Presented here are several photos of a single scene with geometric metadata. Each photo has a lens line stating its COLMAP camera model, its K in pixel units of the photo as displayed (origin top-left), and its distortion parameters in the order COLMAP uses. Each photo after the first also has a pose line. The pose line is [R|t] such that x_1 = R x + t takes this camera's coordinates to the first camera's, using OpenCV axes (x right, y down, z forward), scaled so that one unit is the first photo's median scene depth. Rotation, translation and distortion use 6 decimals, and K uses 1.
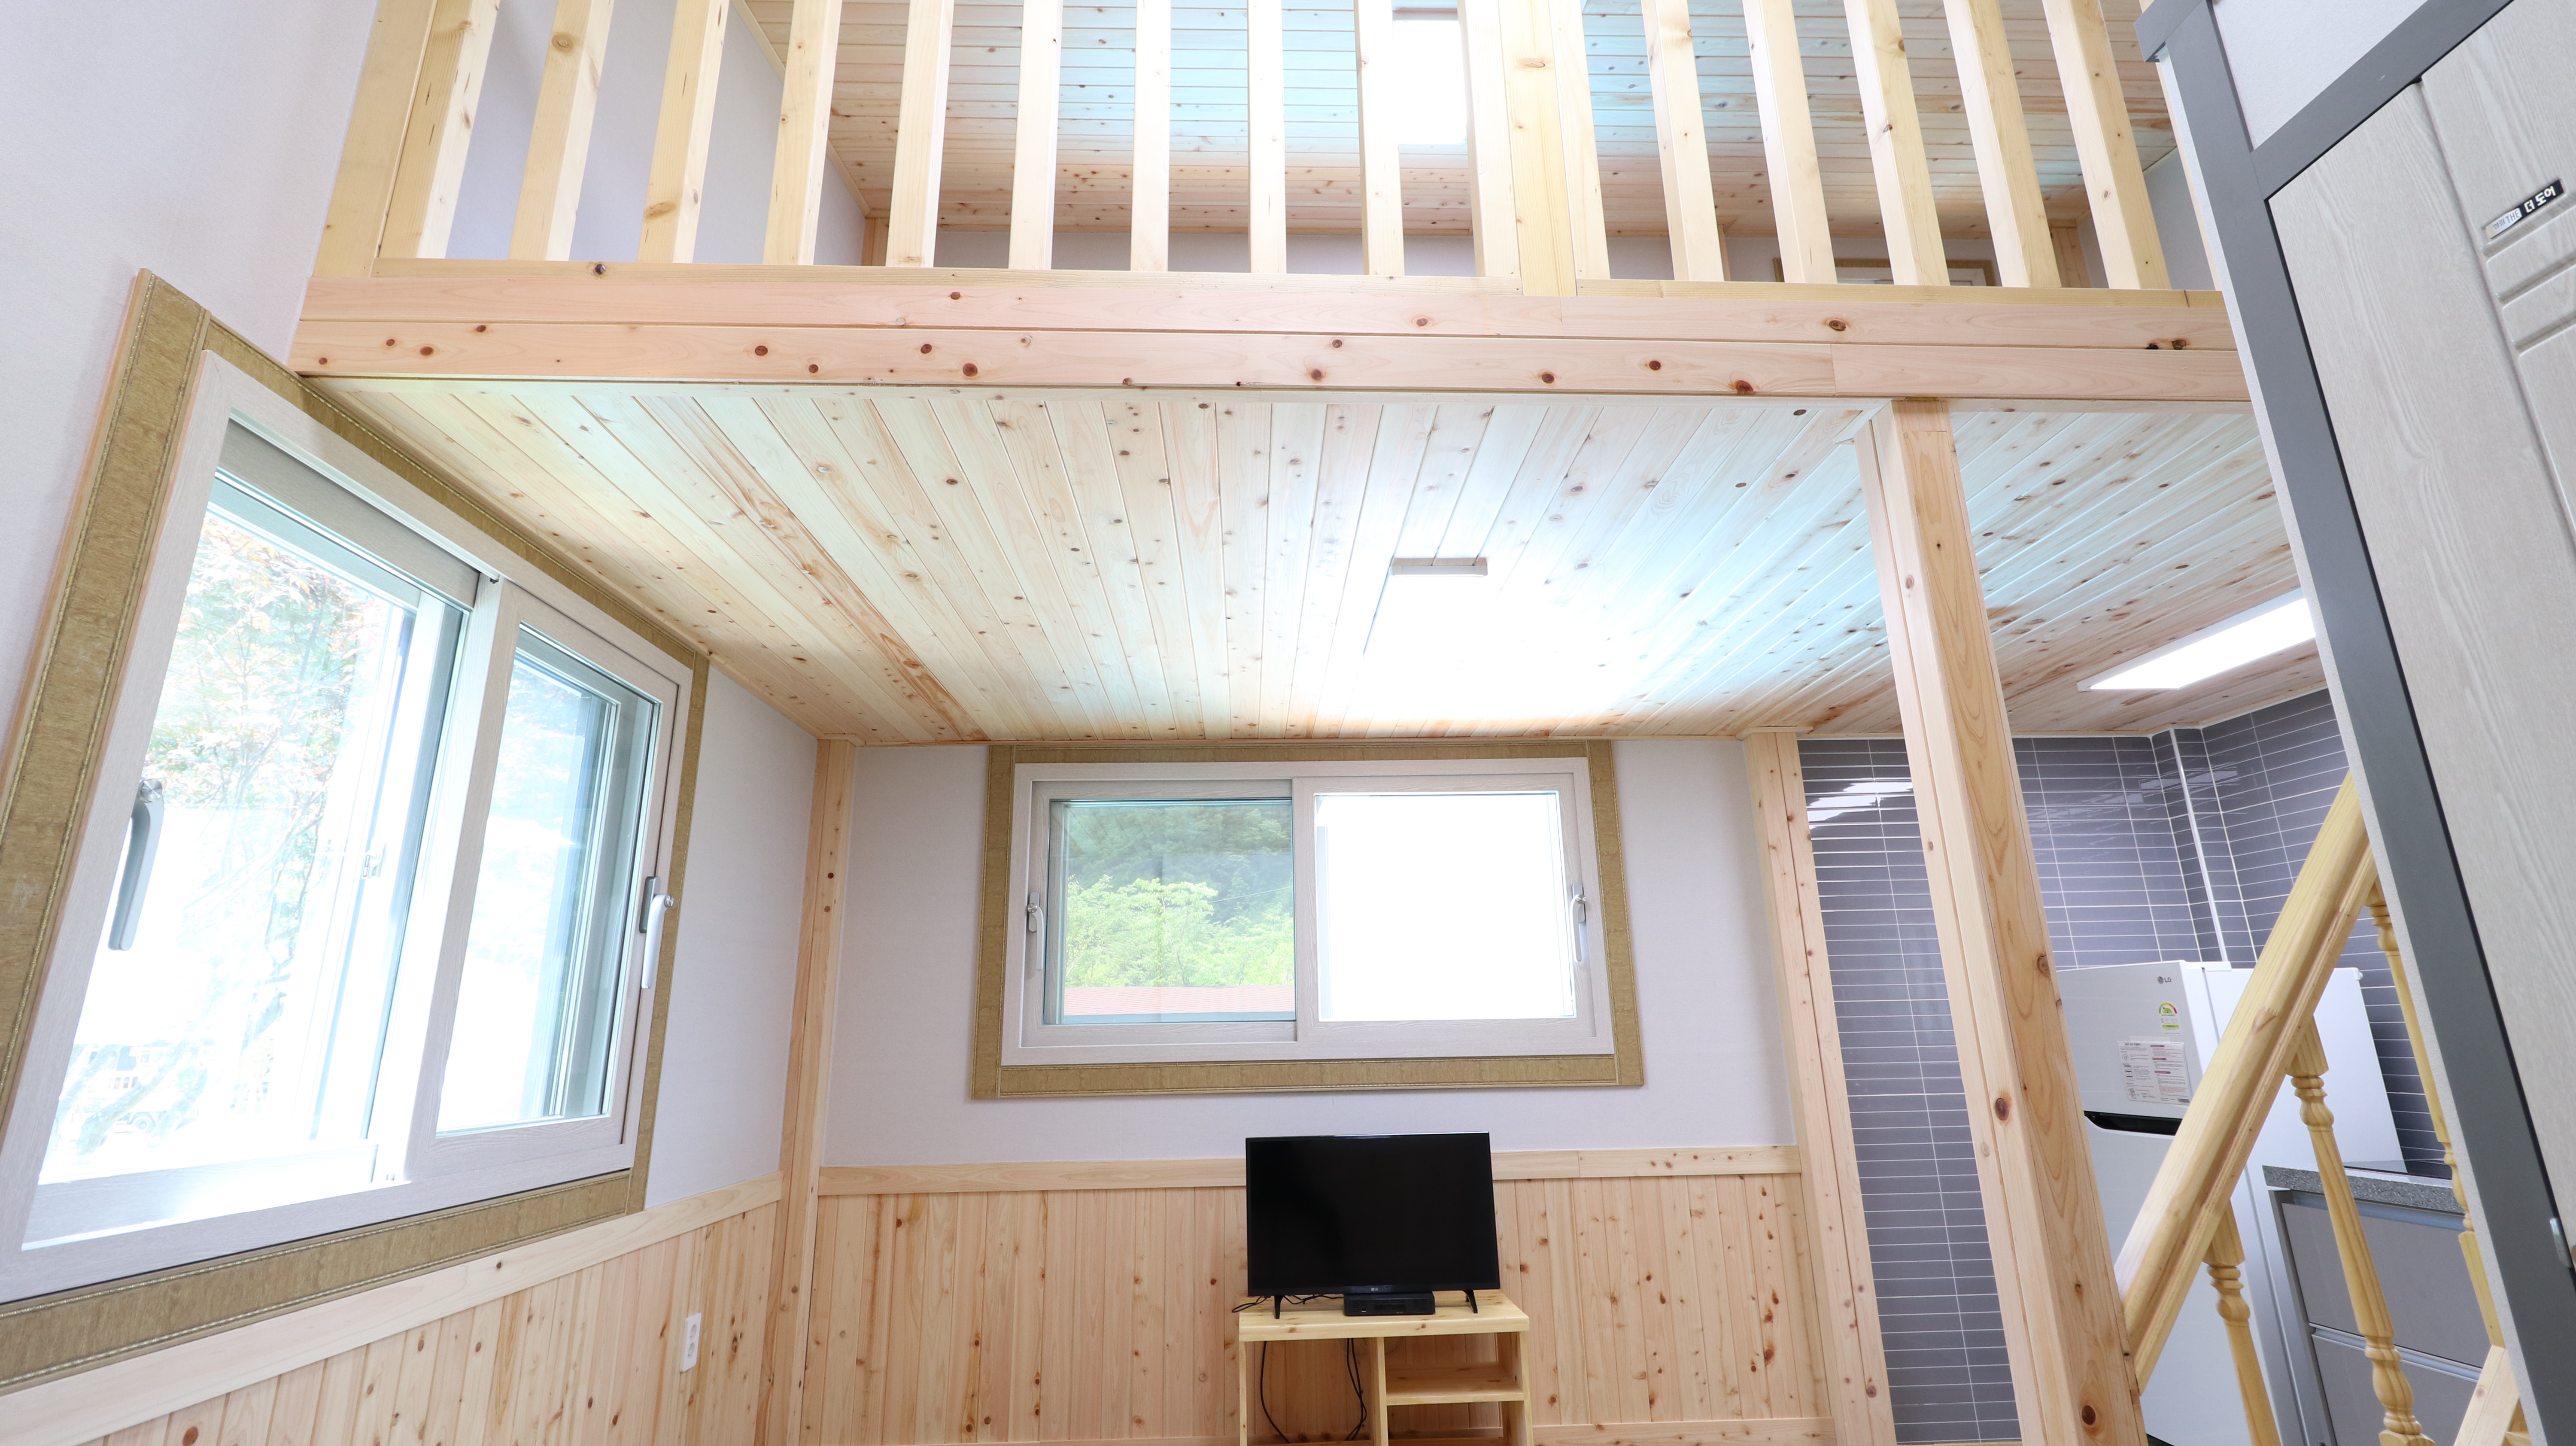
lens RADIAL K [[1191.2, 0, 1287.9], [0, 1191.2, 698.8], [0, 0, 1]] dist [-0.000489, -0.000736]
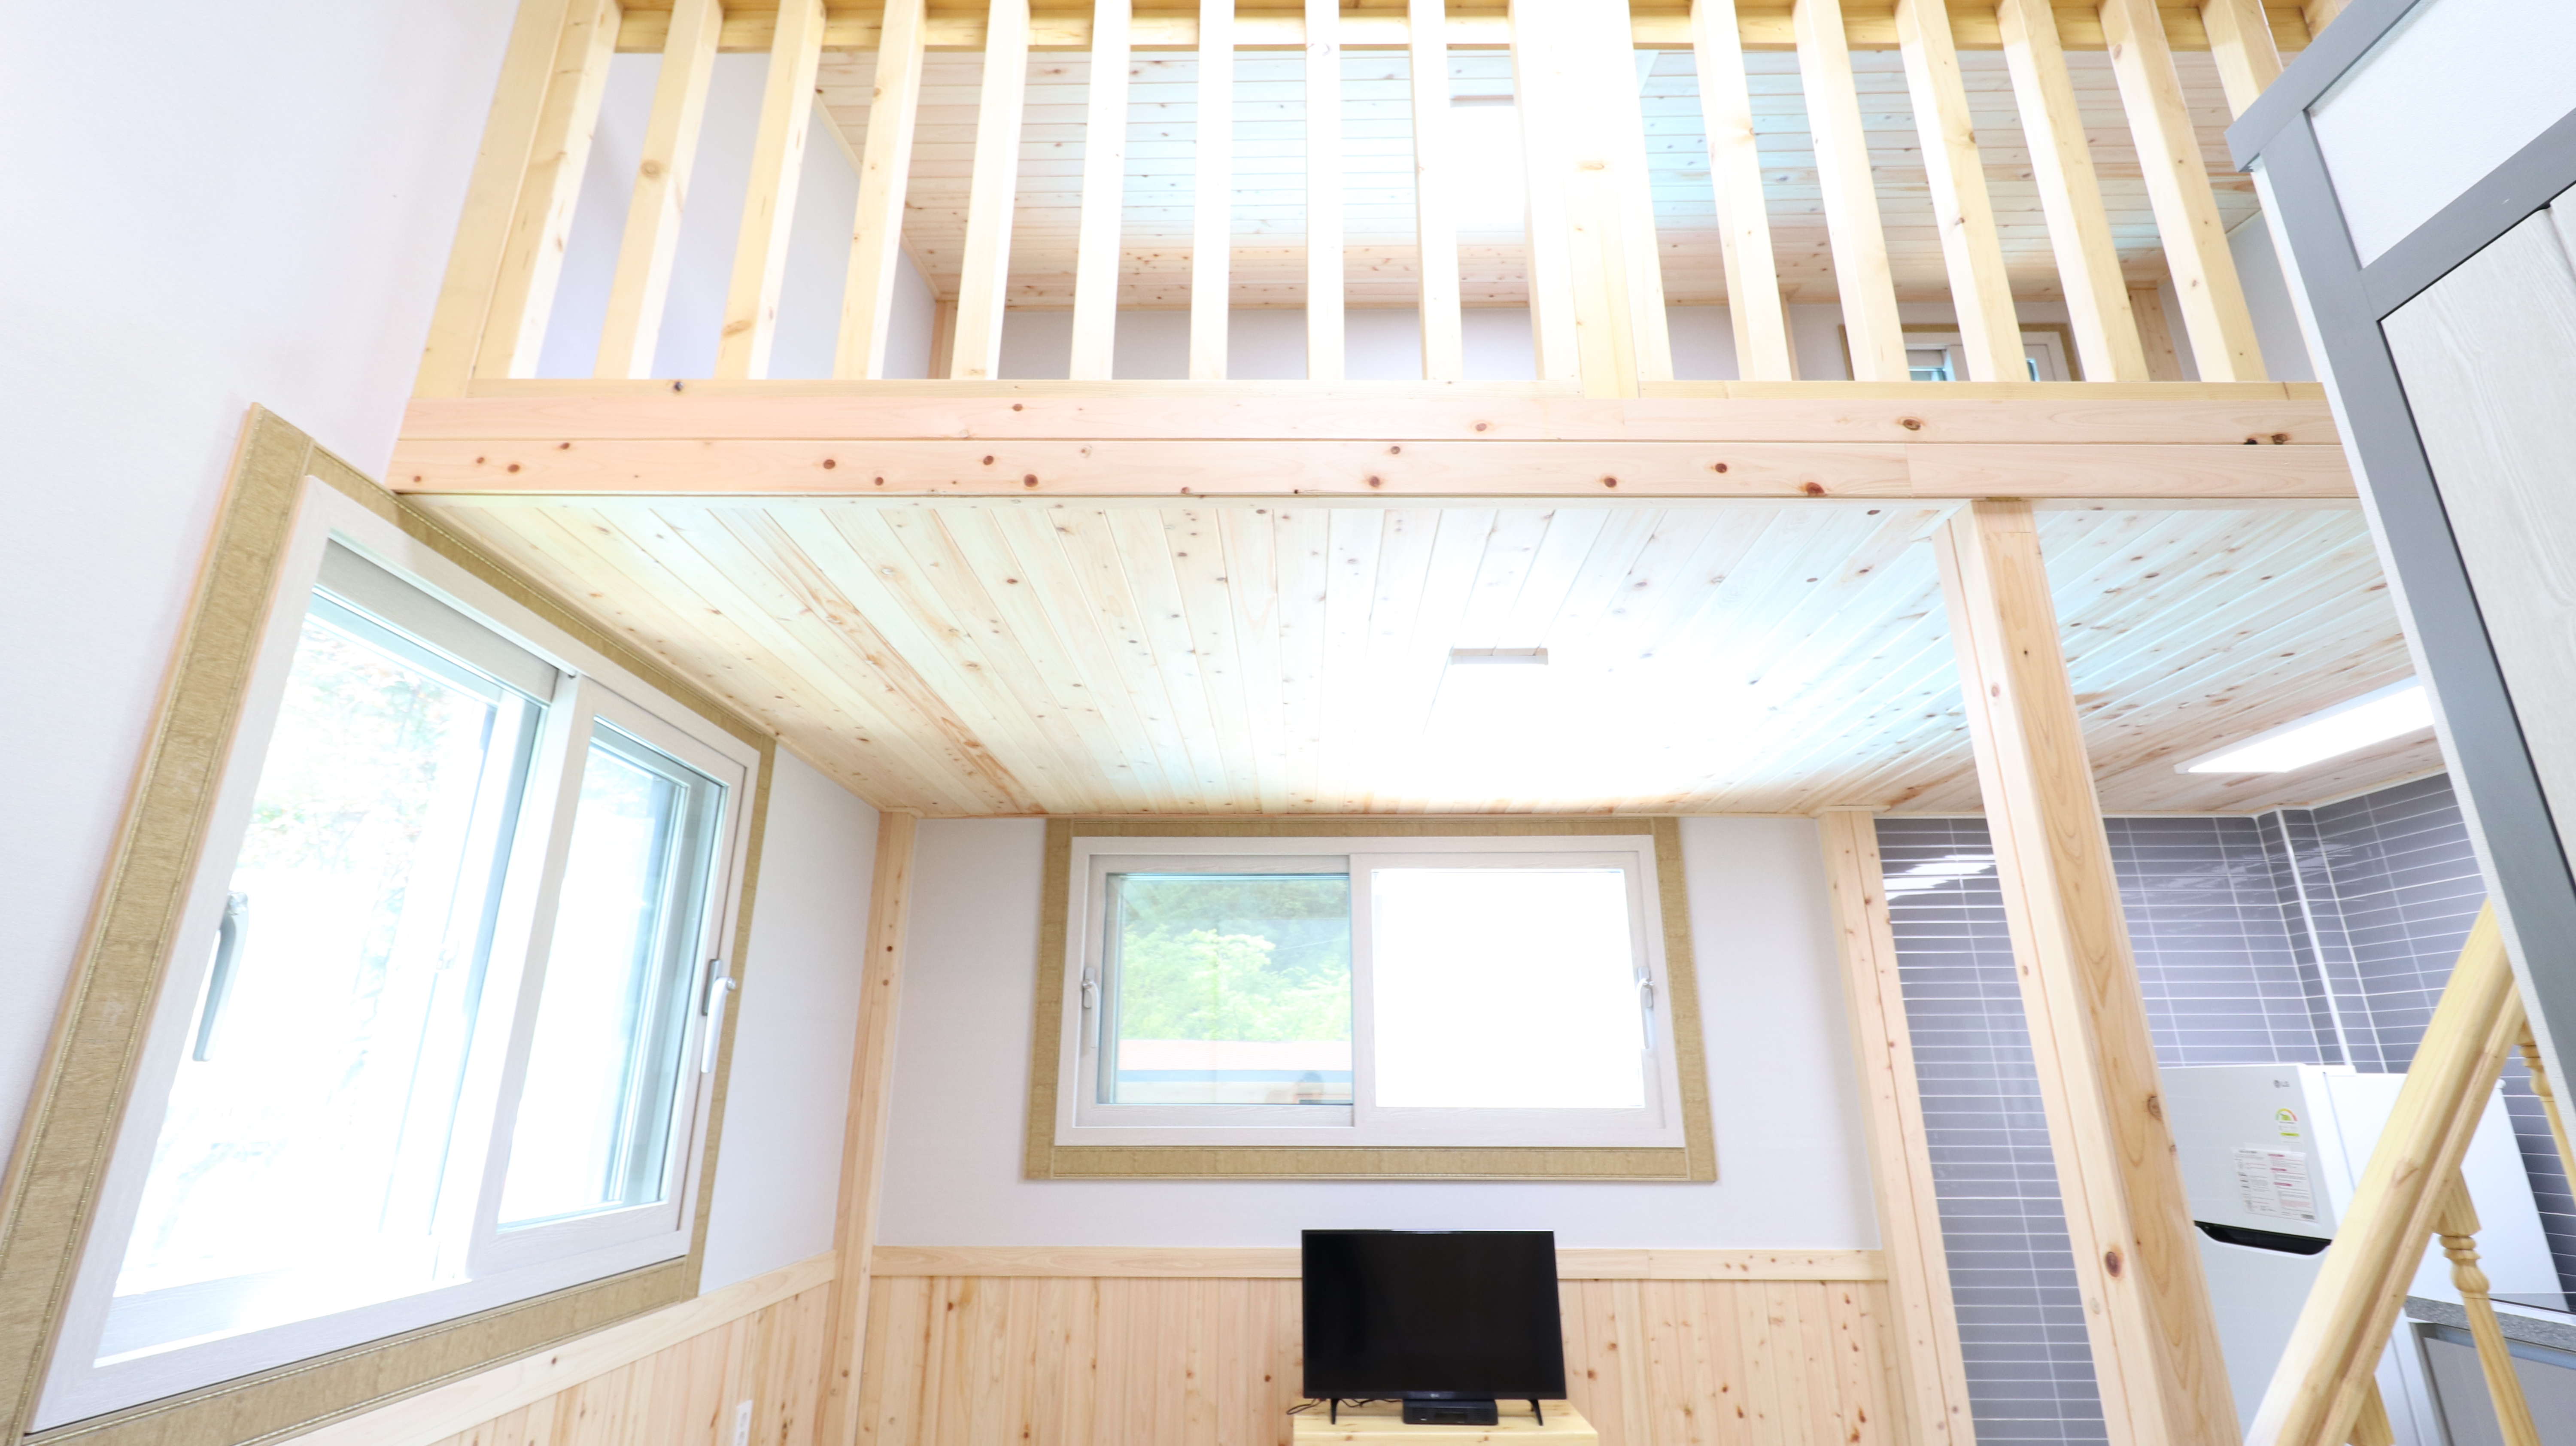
lens RADIAL K [[1188.7, 0, 1278.4], [0, 1188.7, 684.7], [0, 0, 1]] dist [-0.000230, -0.000916]
pose [[0.998416, 0.001280, -0.056244, -0.000017], [-0.004022, 0.998807, -0.048663, -0.029085], [0.056114, 0.048812, 0.997230, 0.007572]]
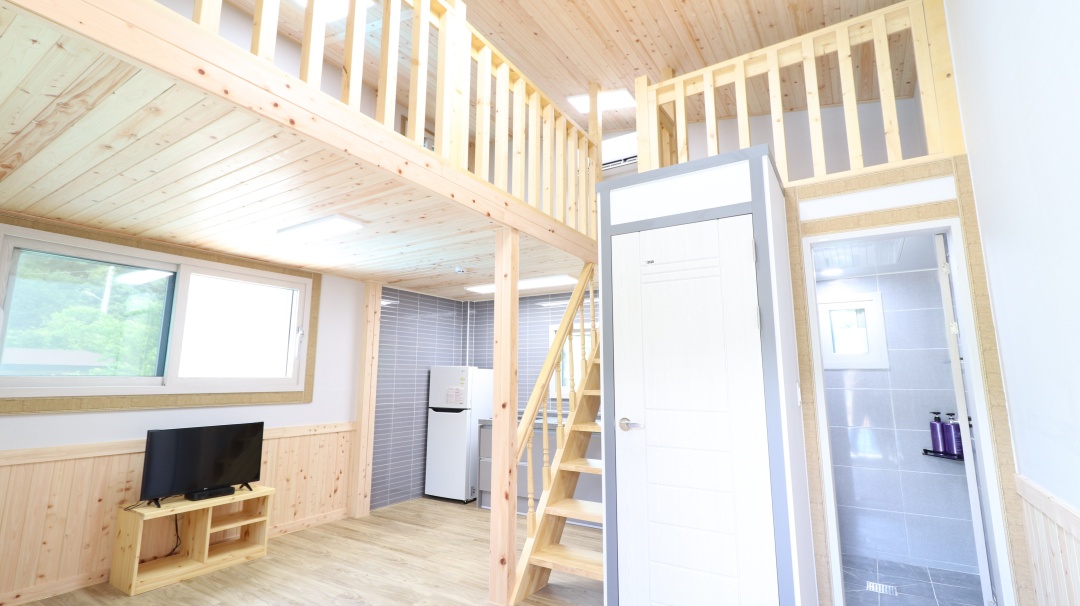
lens RADIAL K [[499.4, 0, 539.9], [0, 499.4, 292.9], [0, 0, 1]] dist [-0.000489, -0.000736]
pose [[0.566029, 0.156901, 0.809317, -0.399161], [-0.238396, 0.970930, -0.021500, -0.018348], [-0.789163, -0.180768, 0.586979, -0.034905]]
